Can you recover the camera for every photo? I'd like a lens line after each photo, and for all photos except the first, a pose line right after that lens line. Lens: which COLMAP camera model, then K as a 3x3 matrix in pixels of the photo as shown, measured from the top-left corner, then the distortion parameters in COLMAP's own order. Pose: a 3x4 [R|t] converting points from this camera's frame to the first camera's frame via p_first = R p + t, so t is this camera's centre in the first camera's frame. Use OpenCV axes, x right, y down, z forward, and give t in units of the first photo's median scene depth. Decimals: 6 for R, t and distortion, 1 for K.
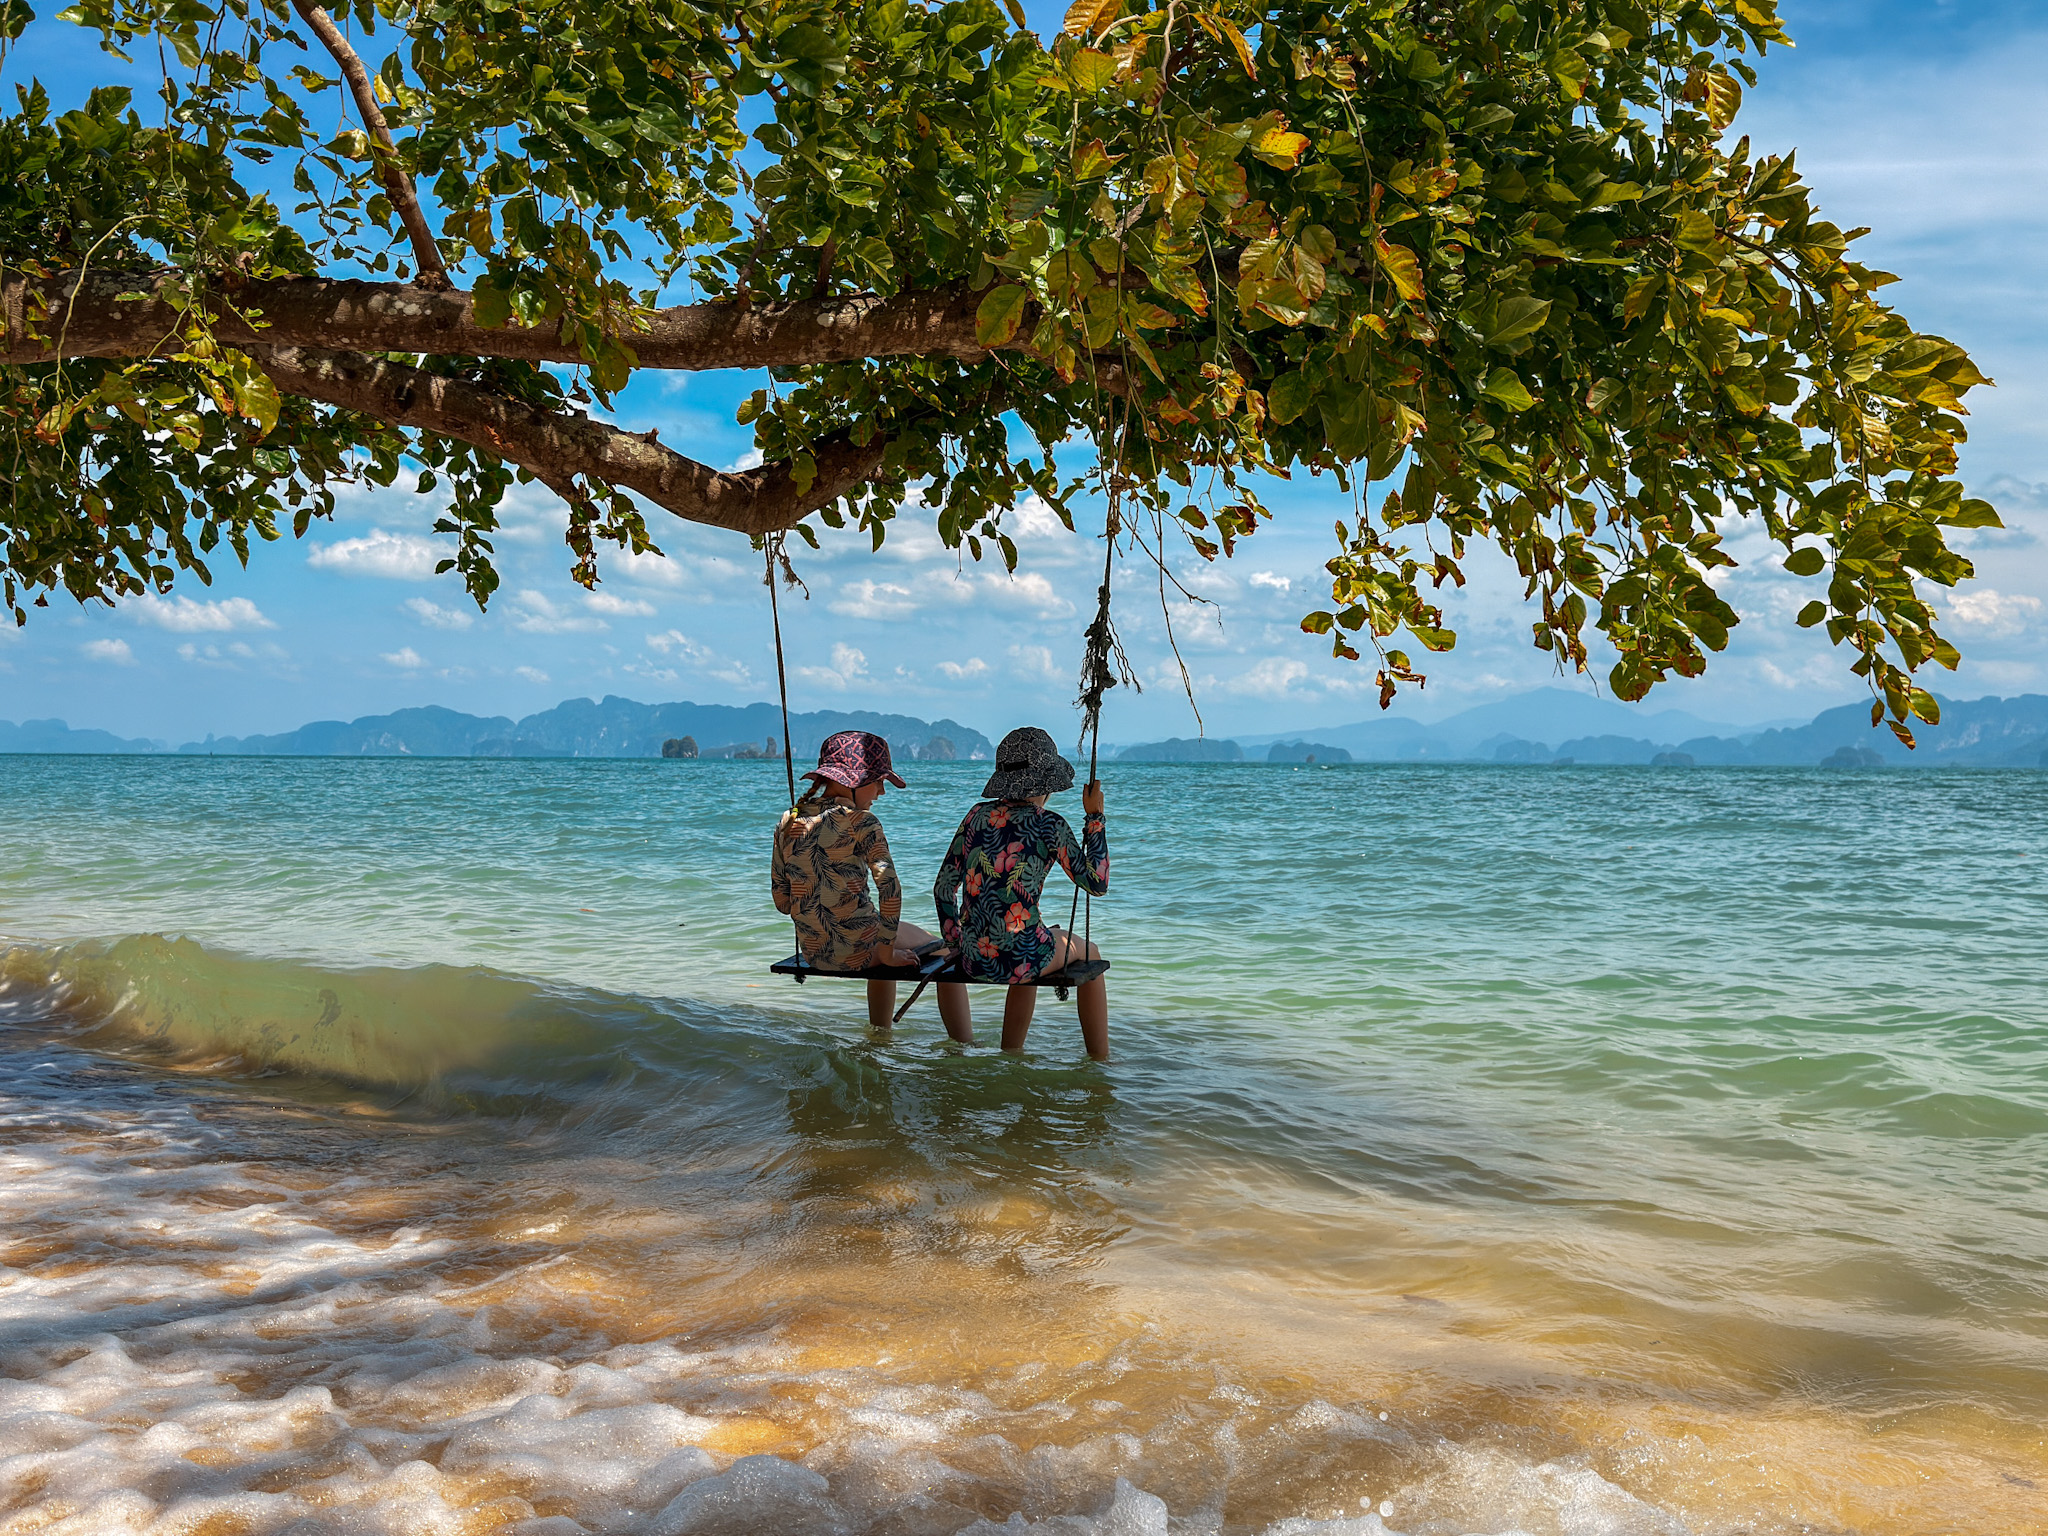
lens RADIAL K [[2093.5, 0, 1021.4], [0, 2093.5, 765.6], [0, 0, 1]] dist [0.127124, 0.000000]
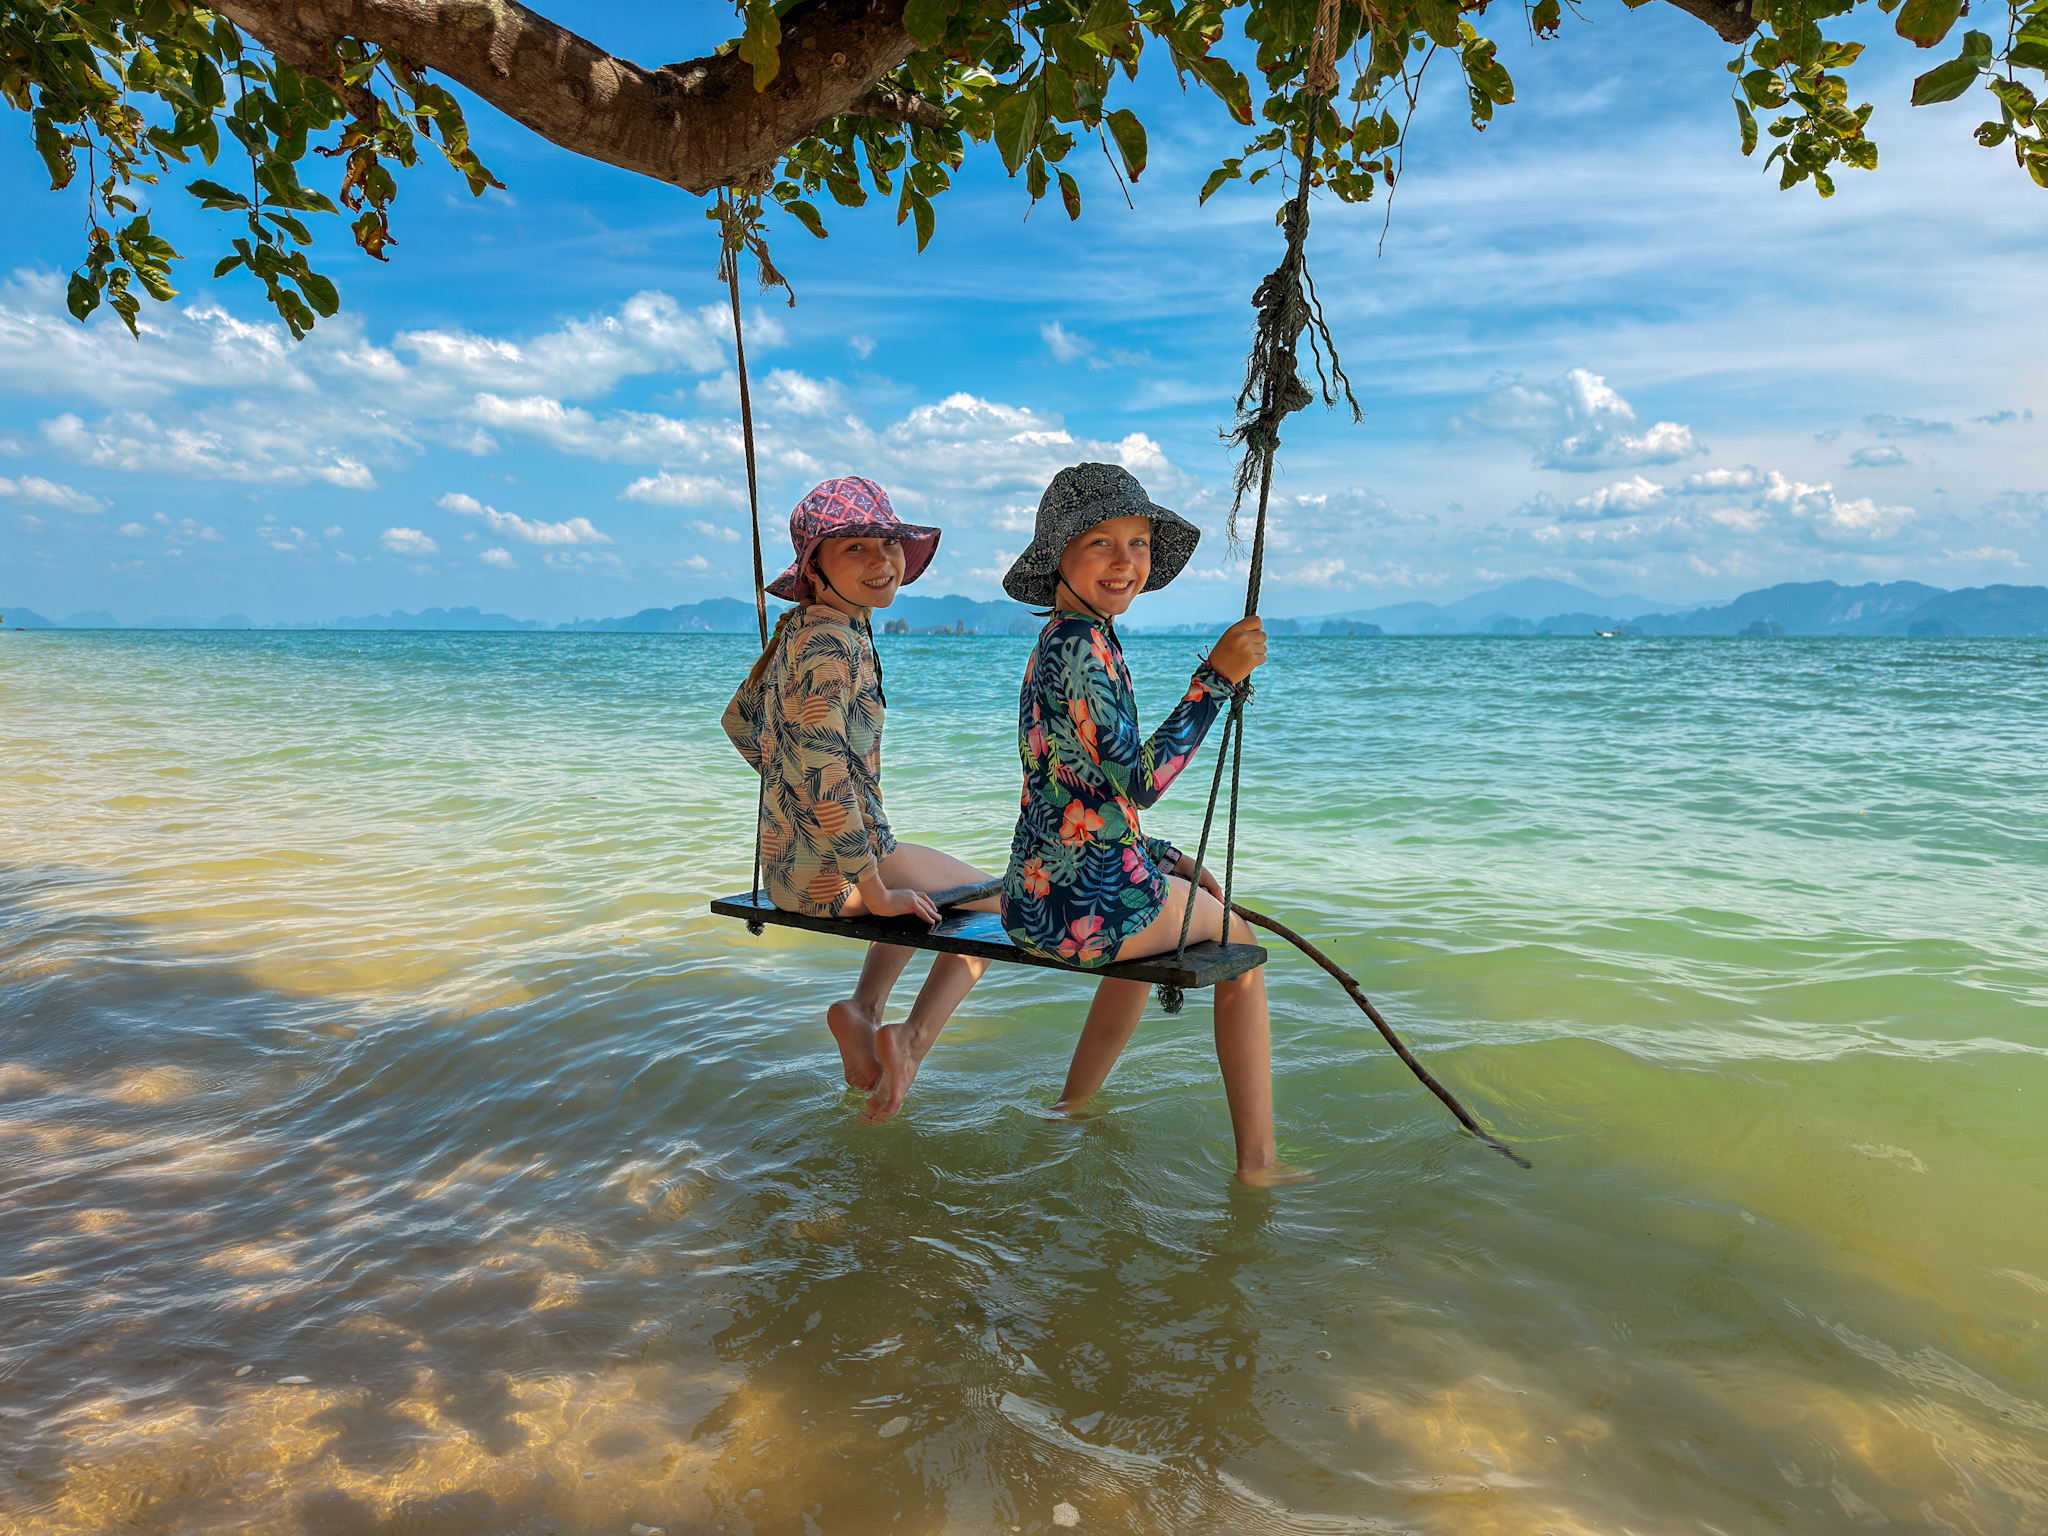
lens RADIAL K [[1429.0, 0, 1033.9], [0, 1429.0, 772.5], [0, 0, 1]] dist [0.002128, -0.004901]
pose [[0.997309, 0.002549, -0.073268, 0.001235], [0.004130, 0.995855, 0.090862, 0.020387], [0.073196, -0.090920, 0.993165, 0.561665]]
